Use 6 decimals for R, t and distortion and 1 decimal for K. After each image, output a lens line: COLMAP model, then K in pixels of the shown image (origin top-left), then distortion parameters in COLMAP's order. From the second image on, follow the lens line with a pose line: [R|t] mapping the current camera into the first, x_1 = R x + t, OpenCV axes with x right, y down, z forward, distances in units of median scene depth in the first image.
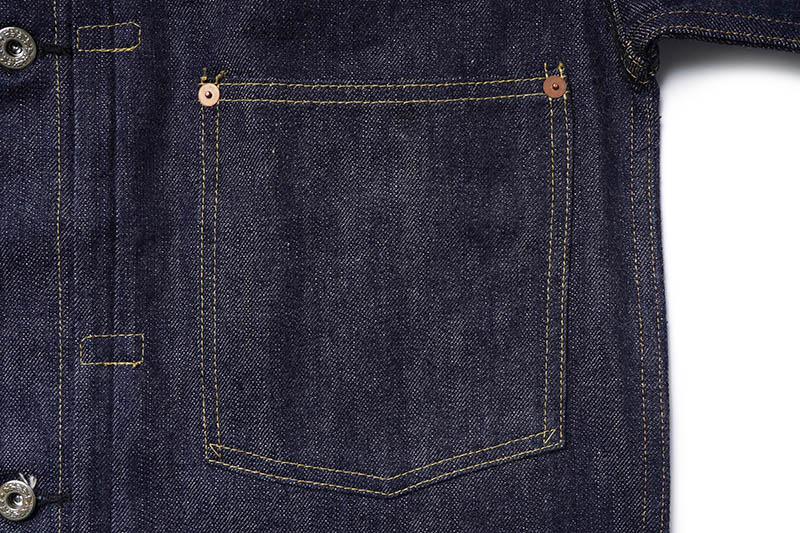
lens RADIAL K [[892.4, 0, 400.1], [0, 892.4, 266.8], [0, 0, 1]] dist [0.010979, 0.000000]
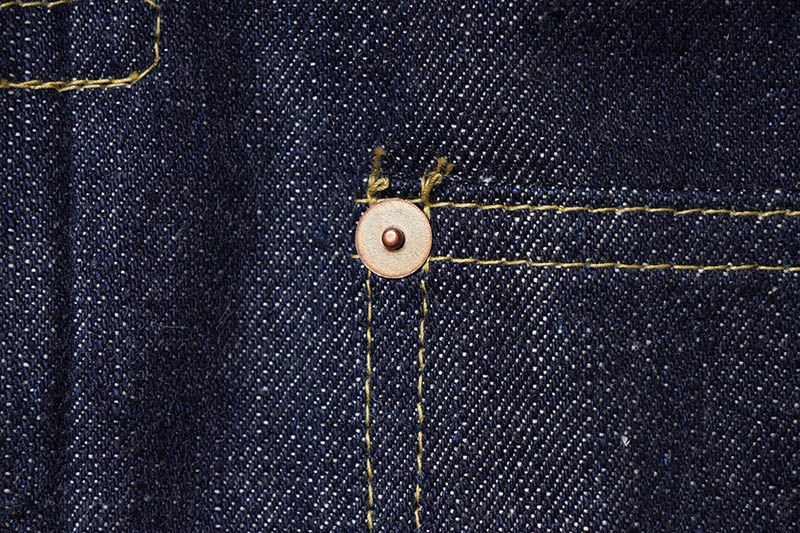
lens RADIAL K [[1908.4, 0, 400.2], [0, 1908.4, 266.4], [0, 0, 1]] dist [0.011828, 0.000000]
pose [[0.999996, 0.002270, 0.001573, -0.212462], [-0.002186, 0.998657, -0.051767, -0.151022], [-0.001689, 0.051763, 0.998658, 0.376349]]
